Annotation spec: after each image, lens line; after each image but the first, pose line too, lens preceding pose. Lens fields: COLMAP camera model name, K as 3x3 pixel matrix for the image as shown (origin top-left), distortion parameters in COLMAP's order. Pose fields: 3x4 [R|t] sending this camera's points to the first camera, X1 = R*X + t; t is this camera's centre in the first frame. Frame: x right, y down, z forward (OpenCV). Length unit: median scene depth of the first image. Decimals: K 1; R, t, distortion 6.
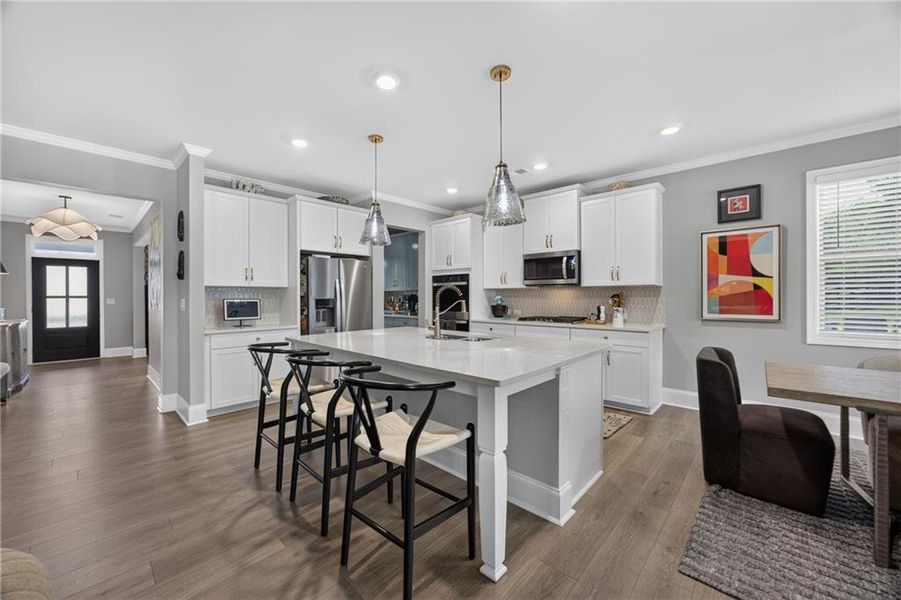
lens RADIAL K [[346.0, 0, 450.9], [0, 346.0, 297.7], [0, 0, 1]] dist [-0.018071, 0.005132]
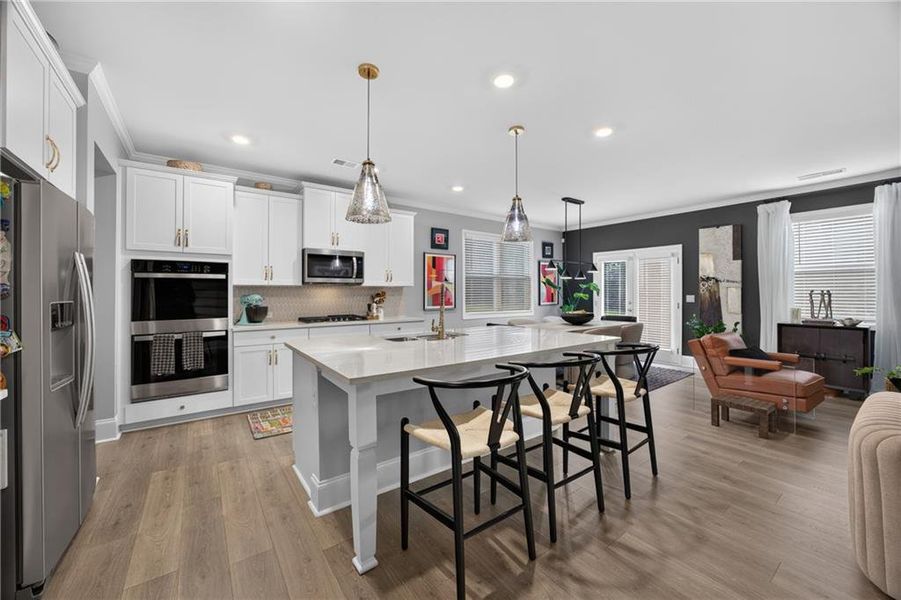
lens RADIAL K [[346.0, 0, 447.1], [0, 346.0, 290.6], [0, 0, 1]] dist [-0.018071, 0.005132]
pose [[0.191658, 0.009035, 0.981420, -0.703744], [0.007066, 0.999919, -0.010585, -0.004334], [-0.981436, 0.008964, 0.191578, 0.574822]]
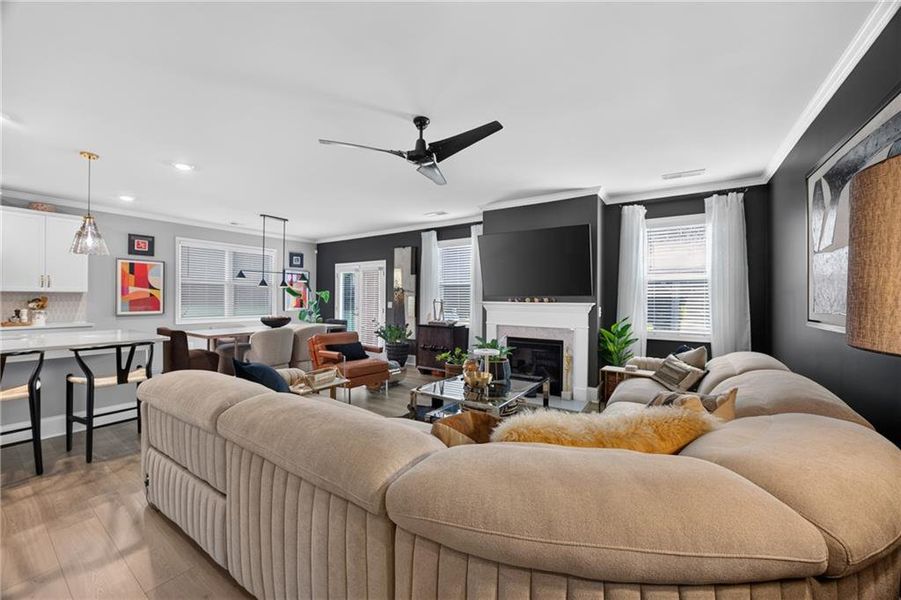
lens RADIAL K [[346.0, 0, 444.9], [0, 346.0, 298.6], [0, 0, 1]] dist [-0.018071, 0.005132]
pose [[-0.139023, 0.000253, 0.990289, -0.896434], [-0.001004, 0.999999, -0.000396, -0.012193], [-0.990289, -0.001049, -0.139023, -0.203150]]
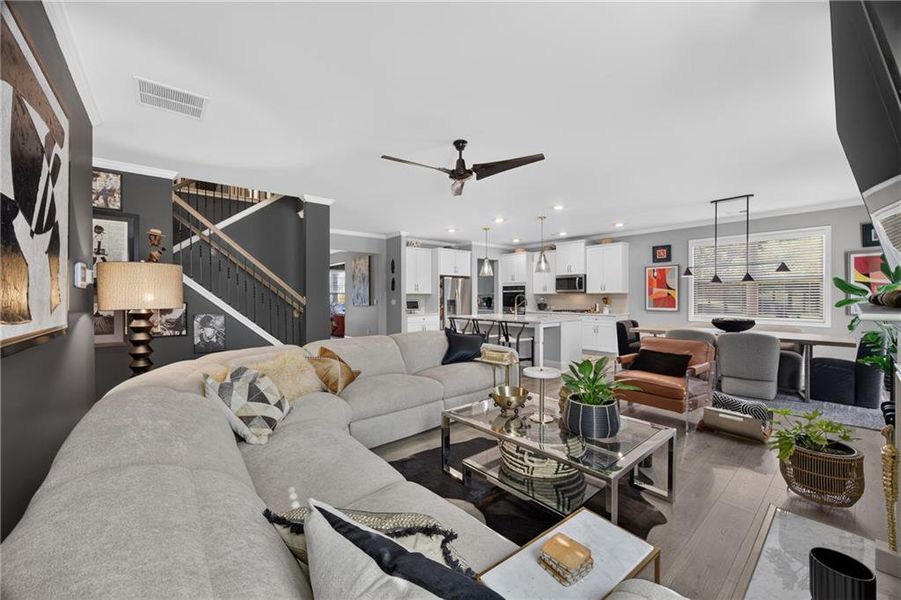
lens RADIAL K [[346.0, 0, 459.7], [0, 346.0, 298.8], [0, 0, 1]] dist [-0.018071, 0.005132]
pose [[0.994924, 0.000178, -0.100632, -0.130677], [-0.000006, 0.999999, 0.001707, -0.006772], [0.100632, -0.001698, 0.994922, -1.027115]]
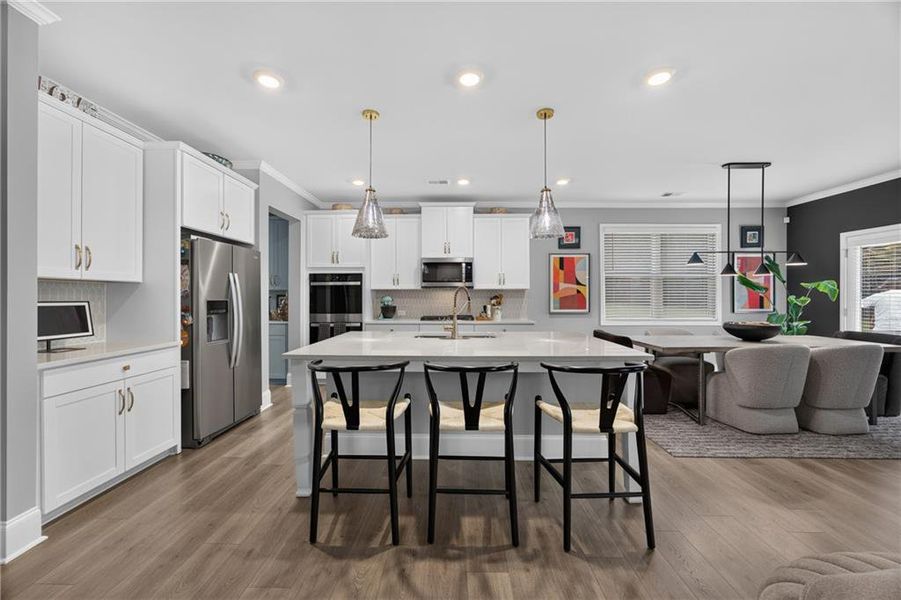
lens RADIAL K [[346.0, 0, 452.5], [0, 346.0, 295.6], [0, 0, 1]] dist [-0.018071, 0.005132]
pose [[0.742787, 0.004476, 0.669512, -0.519207], [0.002042, 0.999958, -0.008950, 0.000631], [-0.669524, 0.008016, 0.742747, 0.180131]]
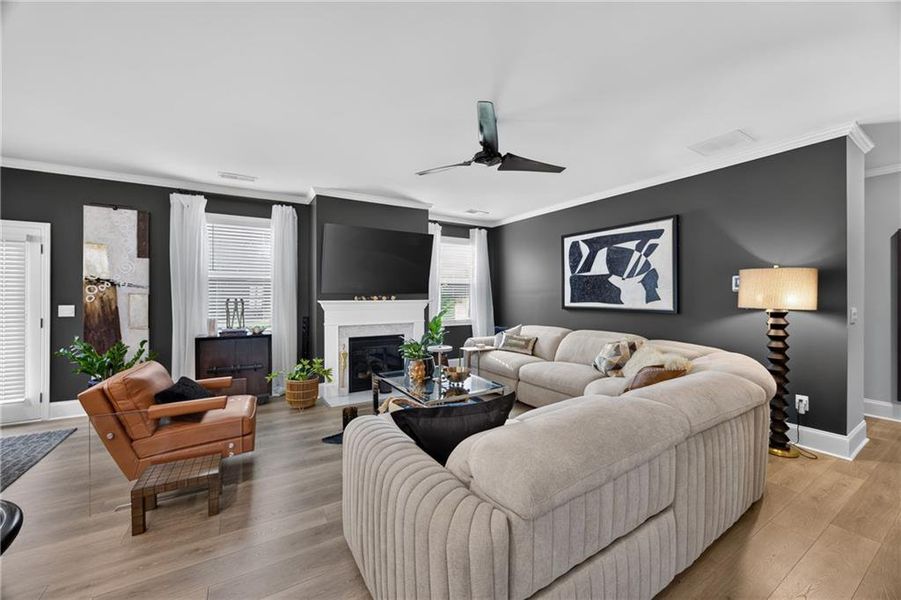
lens RADIAL K [[346.0, 0, 446.6], [0, 346.0, 297.1], [0, 0, 1]] dist [-0.018071, 0.005132]
pose [[-0.959872, 0.004258, 0.280406, -0.315538], [0.006253, 0.999961, 0.006222, -0.015604], [-0.280369, 0.007725, -0.959861, 0.436310]]
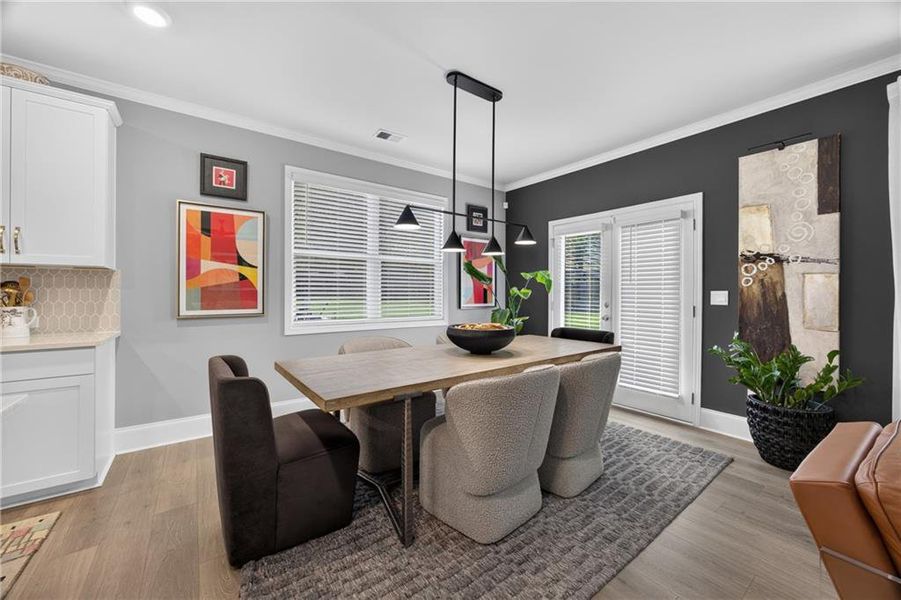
lens RADIAL K [[346.0, 0, 447.0], [0, 346.0, 291.5], [0, 0, 1]] dist [-0.018071, 0.005132]
pose [[0.186270, 0.006315, 0.982478, 0.104795], [0.002649, 0.999972, -0.006930, 0.011568], [-0.982495, 0.003893, 0.186248, 0.273838]]
